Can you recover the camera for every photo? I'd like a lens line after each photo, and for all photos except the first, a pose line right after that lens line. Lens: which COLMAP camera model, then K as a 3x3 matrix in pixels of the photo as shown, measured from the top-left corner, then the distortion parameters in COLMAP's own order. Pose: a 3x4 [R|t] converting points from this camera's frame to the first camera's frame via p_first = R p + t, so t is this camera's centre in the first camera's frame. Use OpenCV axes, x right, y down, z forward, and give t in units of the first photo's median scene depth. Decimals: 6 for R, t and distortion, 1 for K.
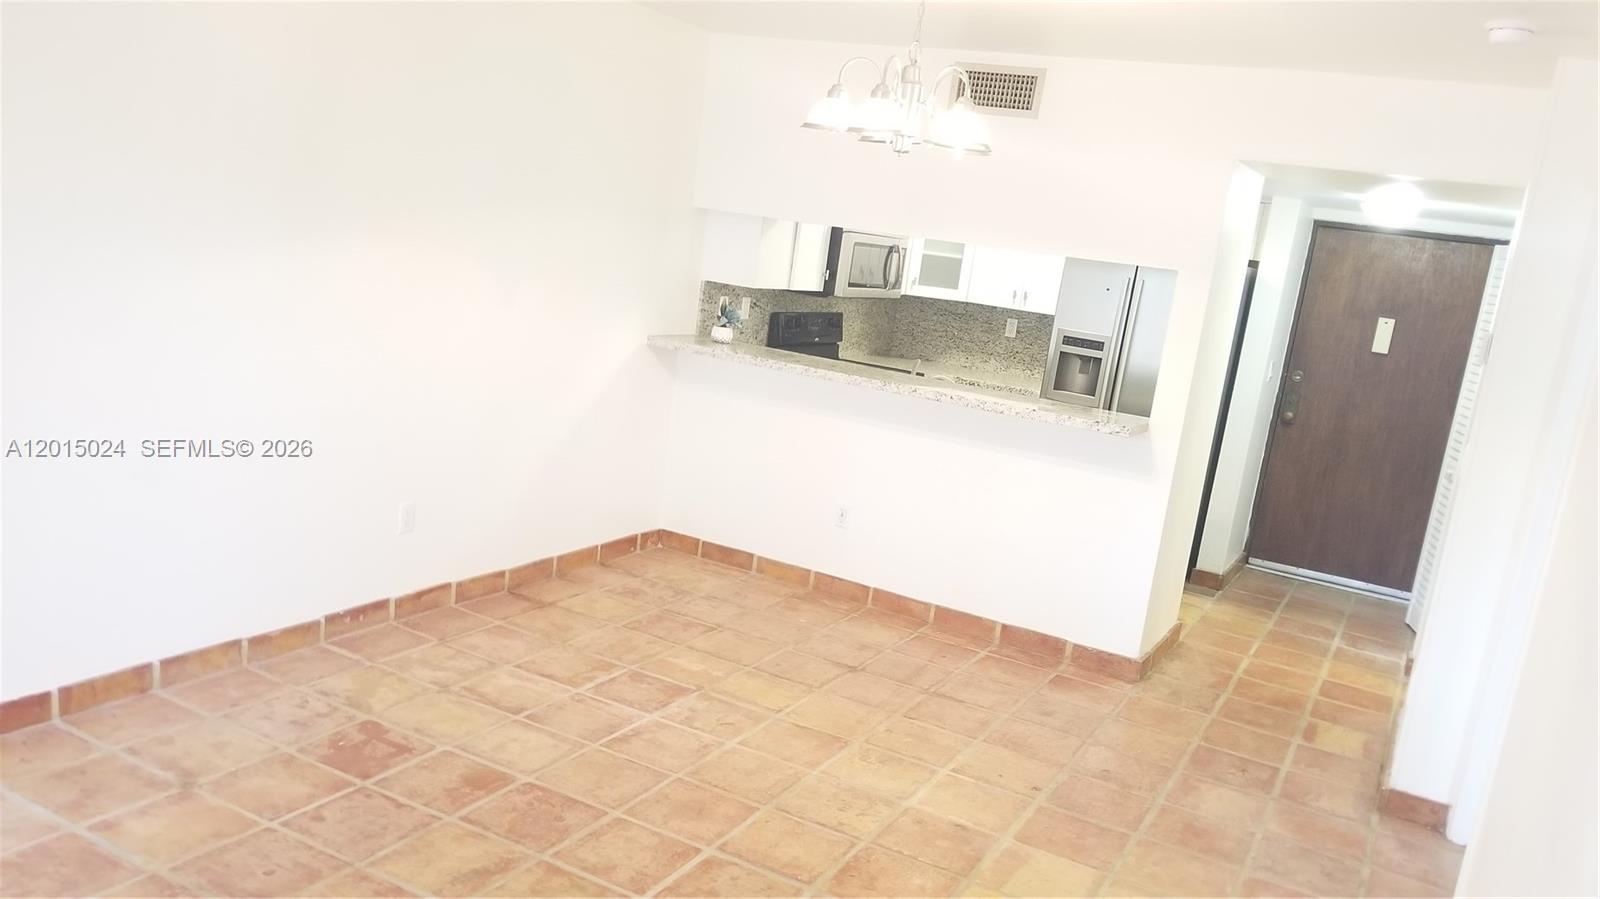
lens RADIAL K [[1221.5, 0, 800.0], [0, 1221.5, 449.5], [0, 0, 1]] dist [0.005912, 0.003345]
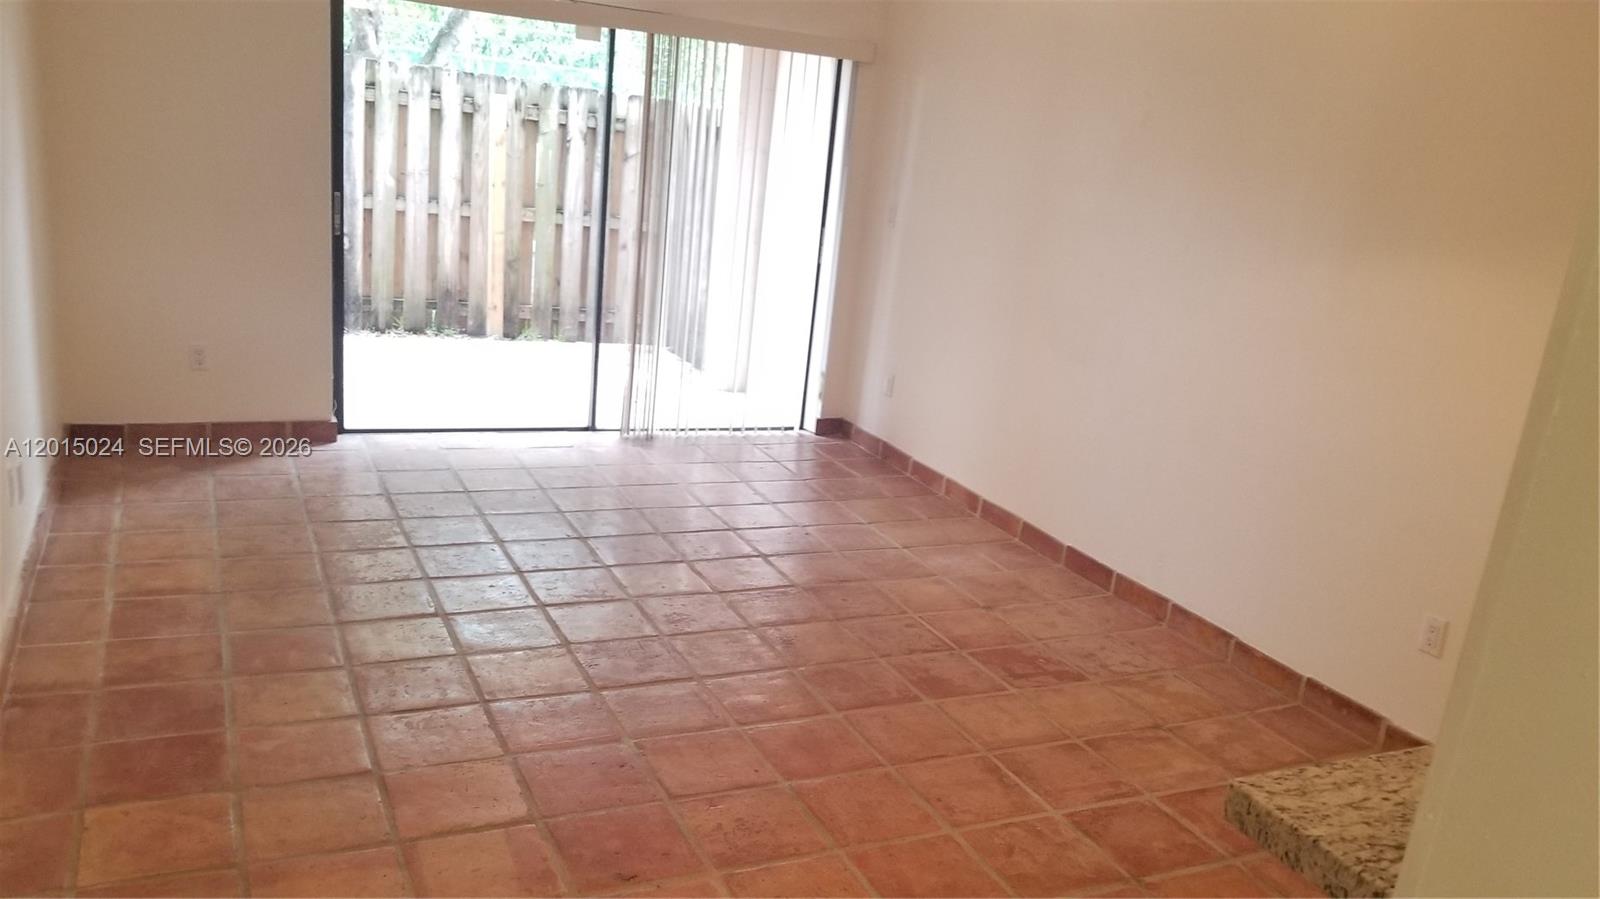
lens RADIAL K [[1221.5, 0, 800.0], [0, 1221.5, 449.5], [0, 0, 1]] dist [0.005912, 0.003345]
pose [[-0.574188, 0.013142, -0.818618, 0.721758], [-0.323370, 0.914936, 0.241504, -0.144385], [0.752157, 0.403385, -0.521096, 1.476116]]
